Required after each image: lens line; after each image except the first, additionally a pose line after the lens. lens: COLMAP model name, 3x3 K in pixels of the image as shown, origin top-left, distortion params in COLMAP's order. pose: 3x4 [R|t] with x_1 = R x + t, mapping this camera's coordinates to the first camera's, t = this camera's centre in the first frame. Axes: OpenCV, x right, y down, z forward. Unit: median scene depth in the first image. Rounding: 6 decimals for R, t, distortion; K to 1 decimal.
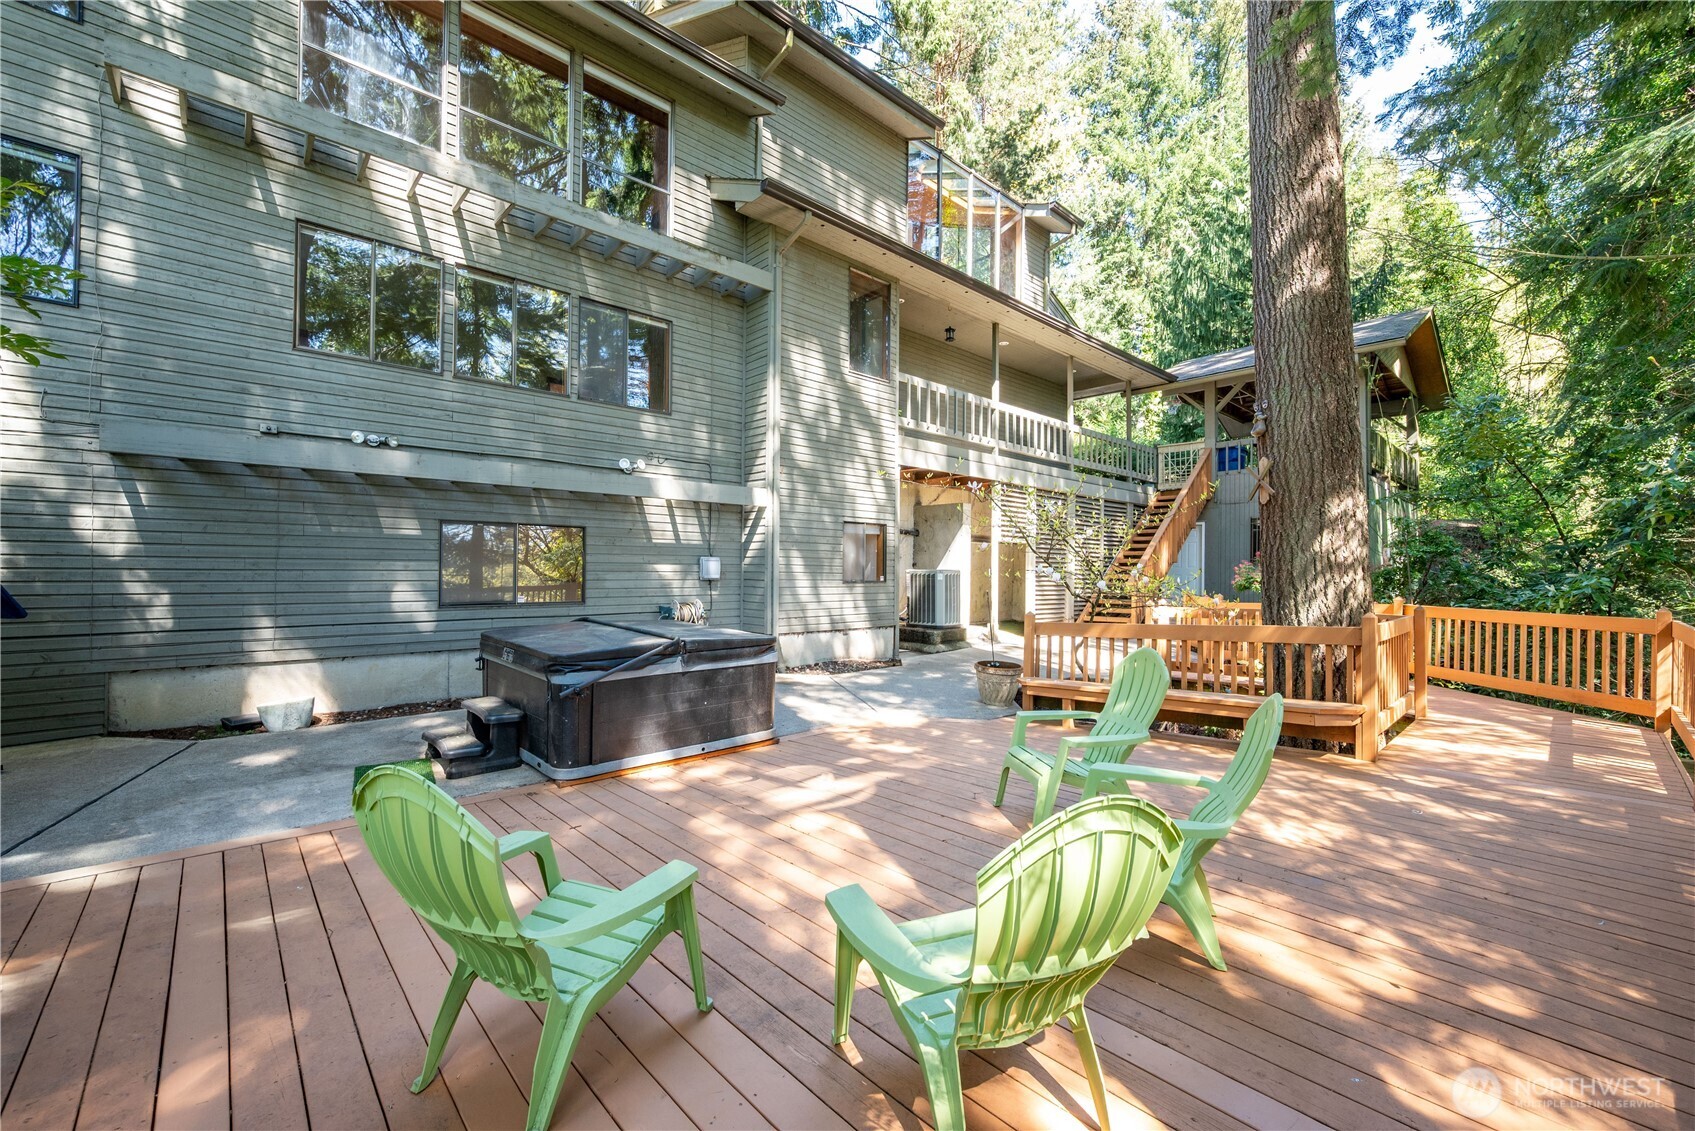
lens RADIAL K [[687.0, 0, 848.1], [0, 687.0, 570.3], [0, 0, 1]] dist [-0.002956, -0.000146]
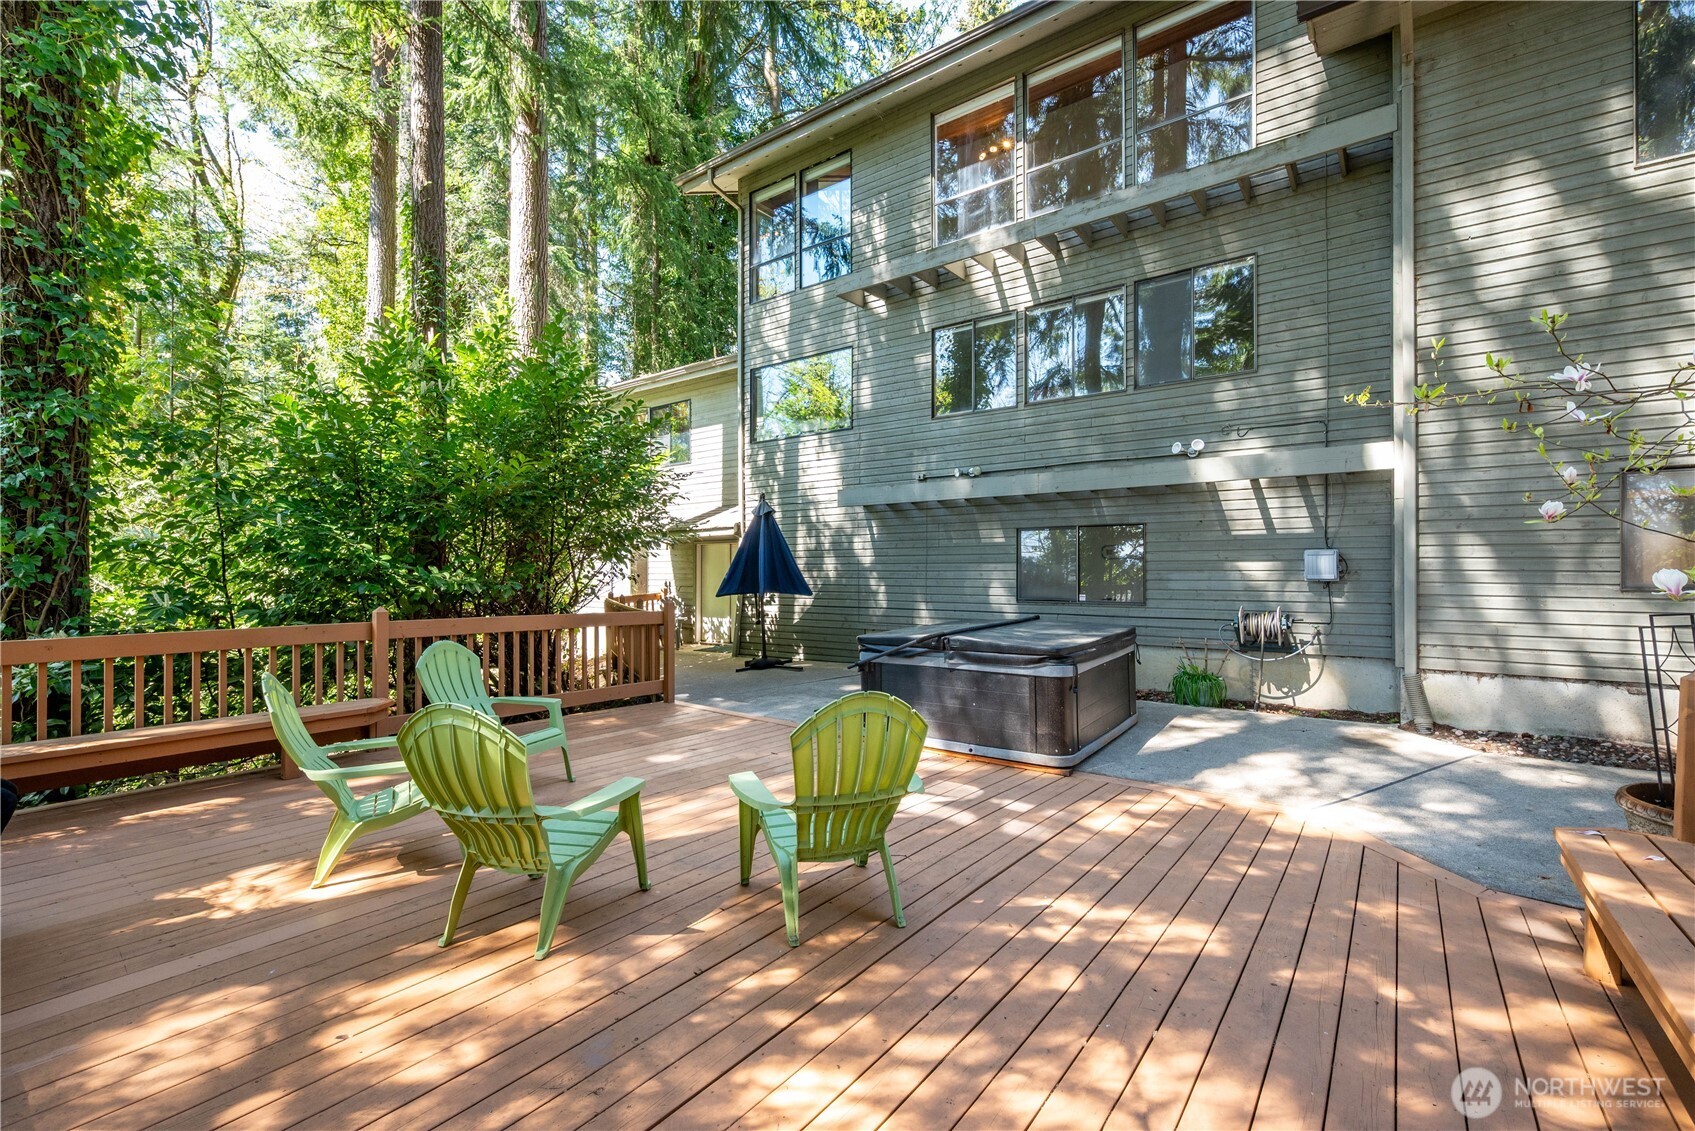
lens RADIAL K [[730.9, 0, 847.5], [0, 730.9, 572.1], [0, 0, 1]] dist [-0.002212, -0.000454]
pose [[0.173853, -0.003663, -0.984765, 0.596750], [0.005455, 0.999981, -0.002756, 0.004194], [0.984756, -0.004892, 0.173870, 0.480373]]
